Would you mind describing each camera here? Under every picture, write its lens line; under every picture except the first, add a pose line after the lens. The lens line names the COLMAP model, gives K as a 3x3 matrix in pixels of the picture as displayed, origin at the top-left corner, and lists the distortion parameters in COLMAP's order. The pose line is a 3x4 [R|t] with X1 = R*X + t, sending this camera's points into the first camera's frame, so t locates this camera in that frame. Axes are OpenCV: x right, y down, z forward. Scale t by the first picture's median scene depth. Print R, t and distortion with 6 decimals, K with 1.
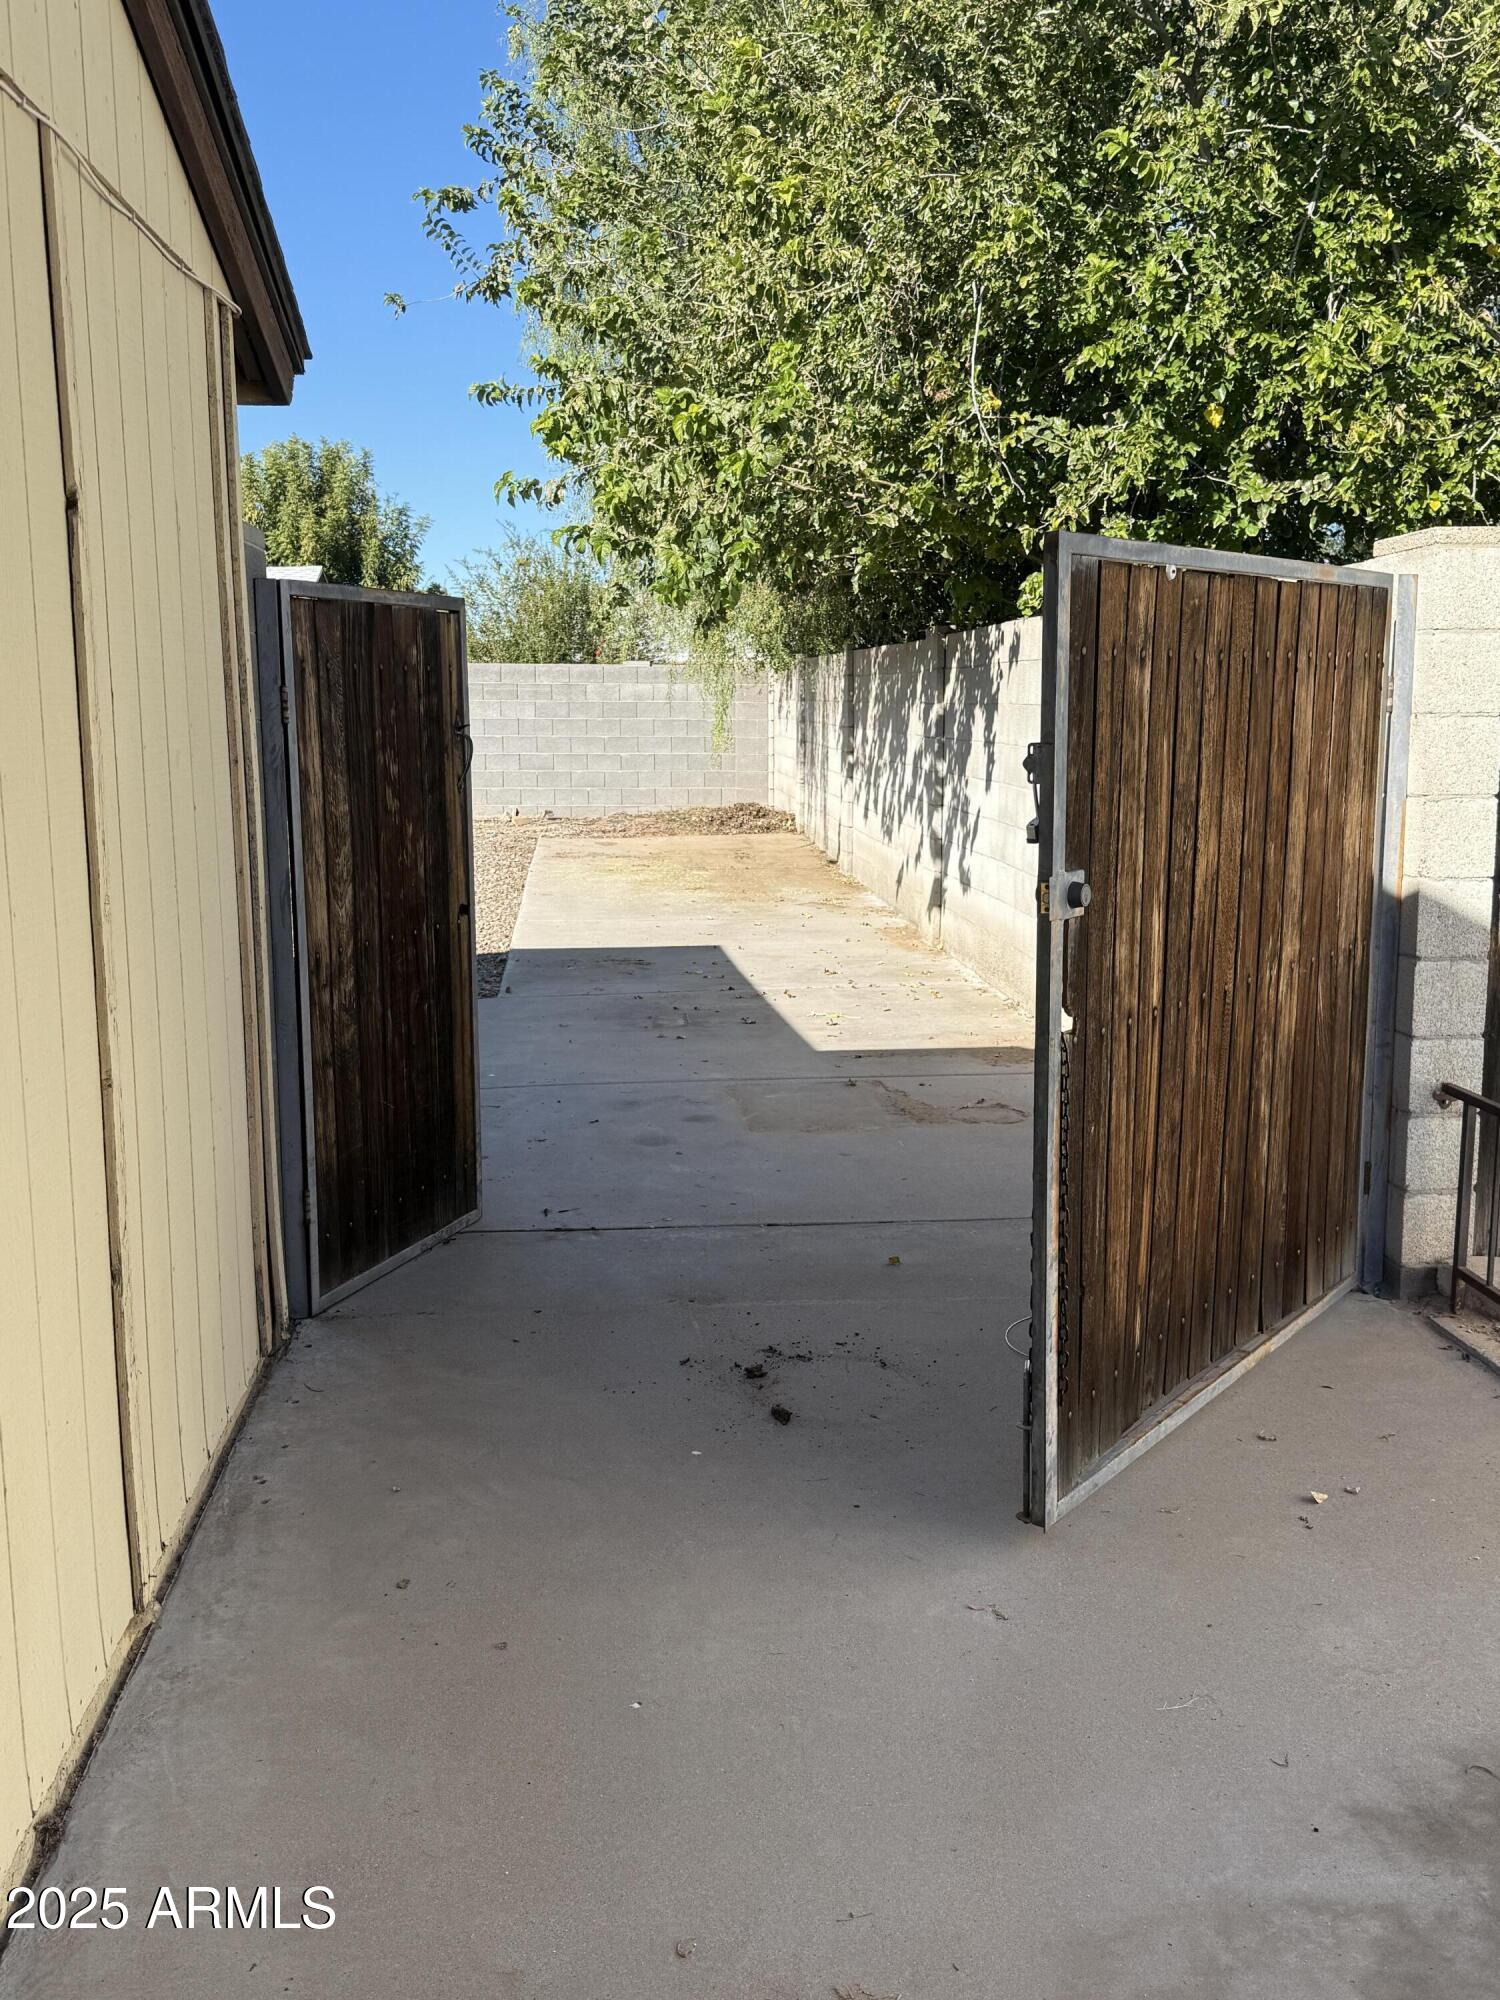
lens RADIAL K [[1895.5, 0, 750.0], [0, 1895.5, 1000.0], [0, 0, 1]] dist [0.206170, -0.429086]
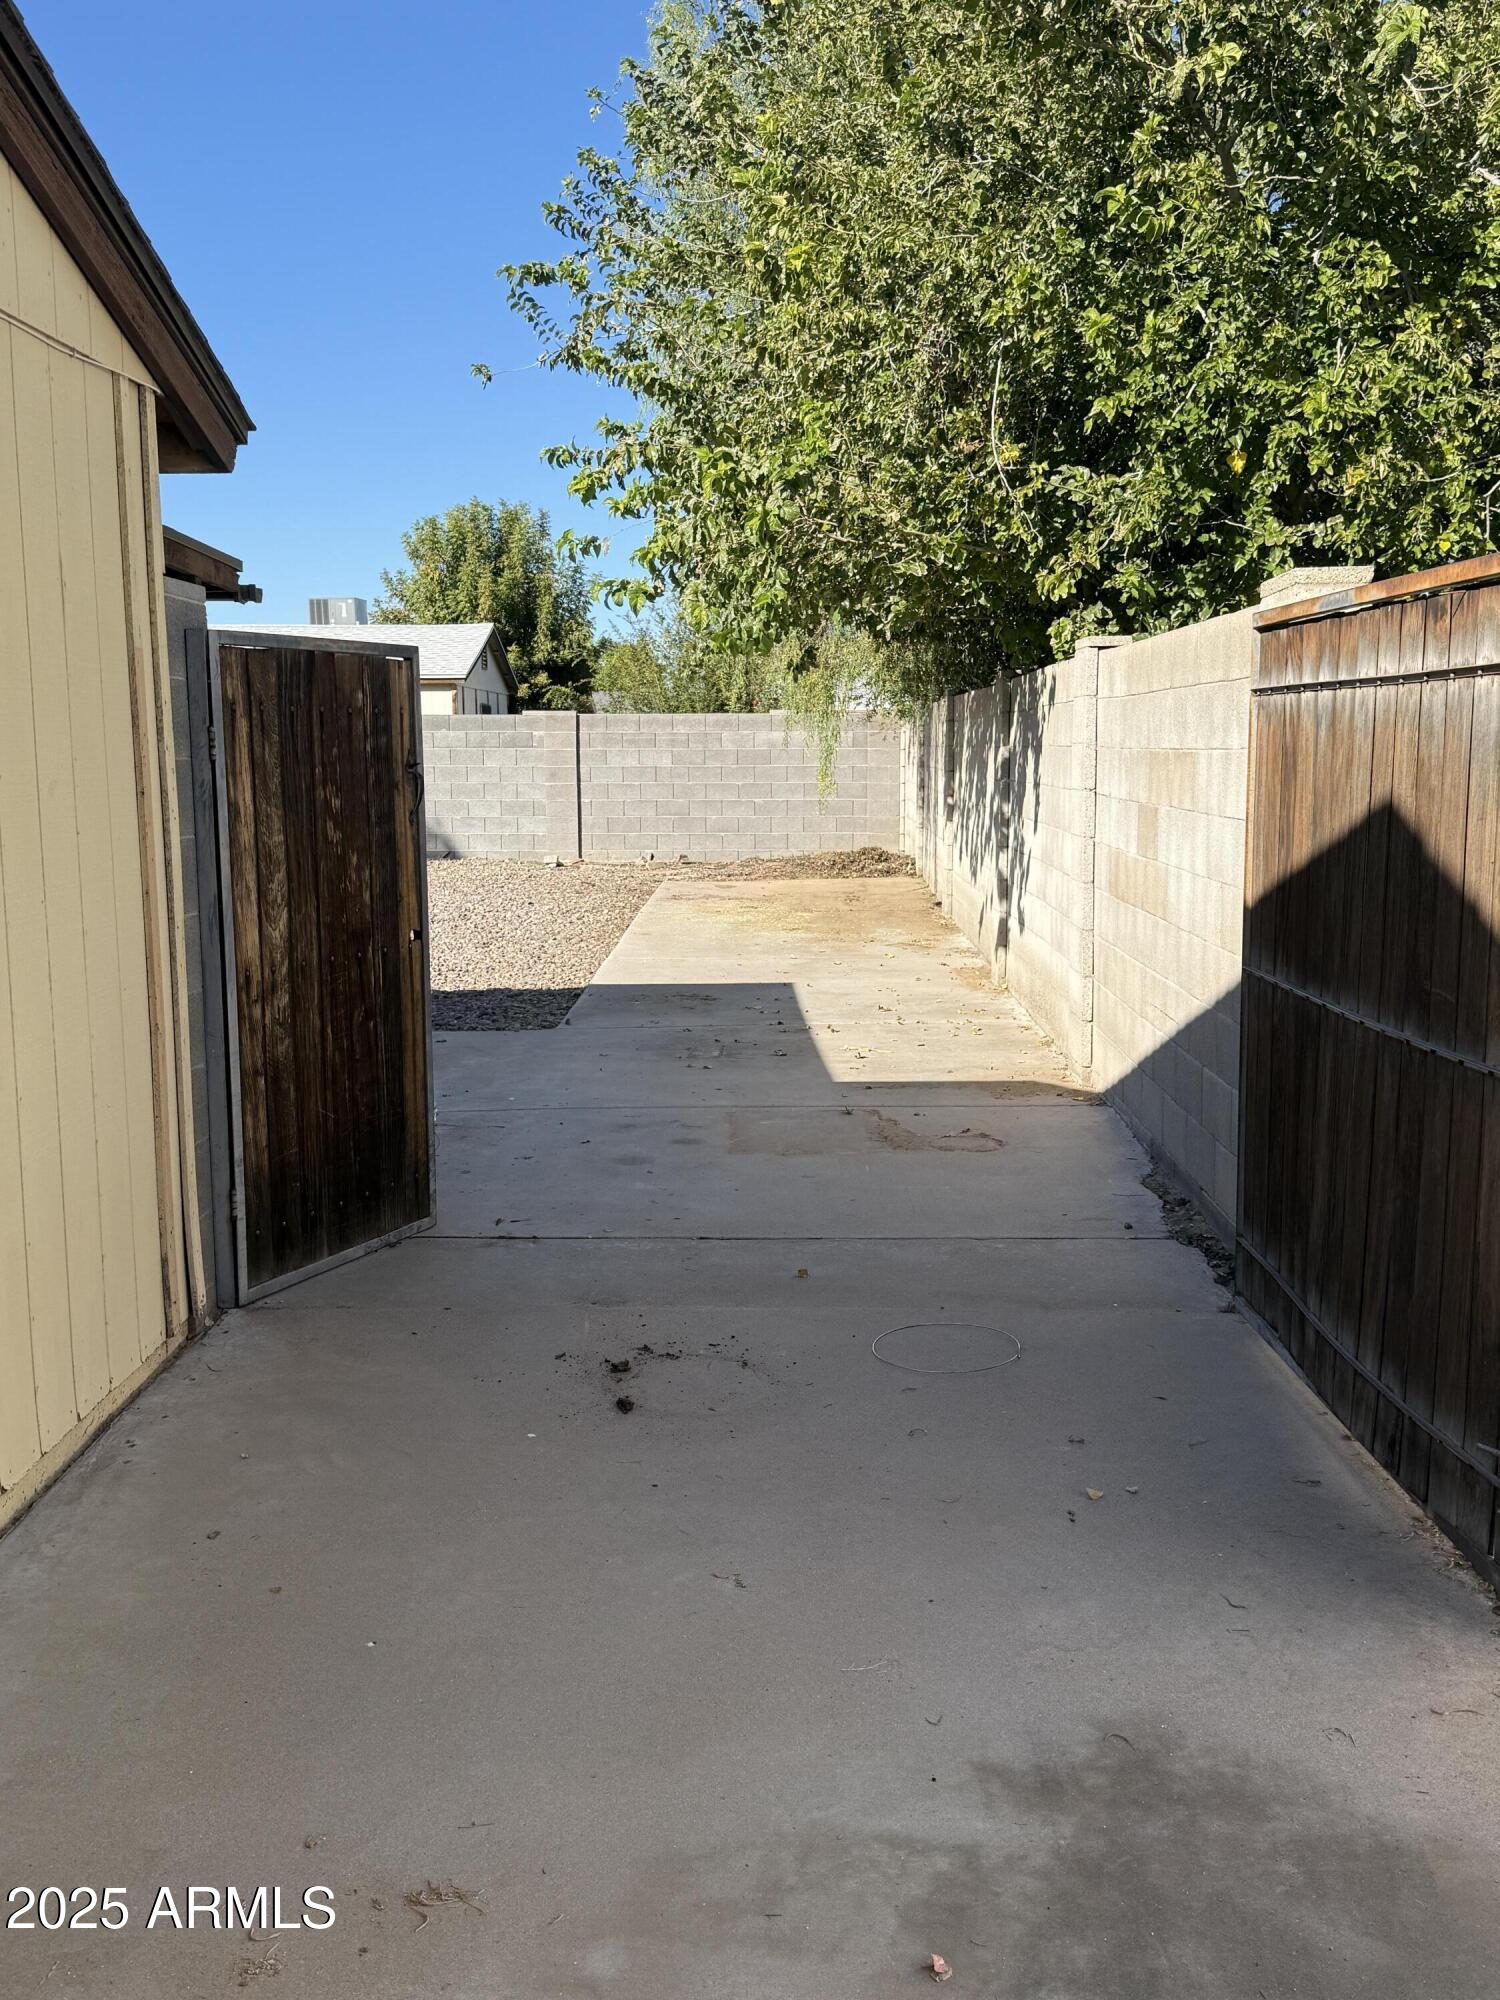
lens RADIAL K [[1904.7, 0, 750.0], [0, 1904.7, 1000.0], [0, 0, 1]] dist [0.219521, -0.477678]
pose [[0.992871, 0.011254, -0.118658, 0.119758], [-0.014415, 0.999563, -0.025815, 0.010409], [0.118315, 0.027342, 0.992600, -0.034693]]
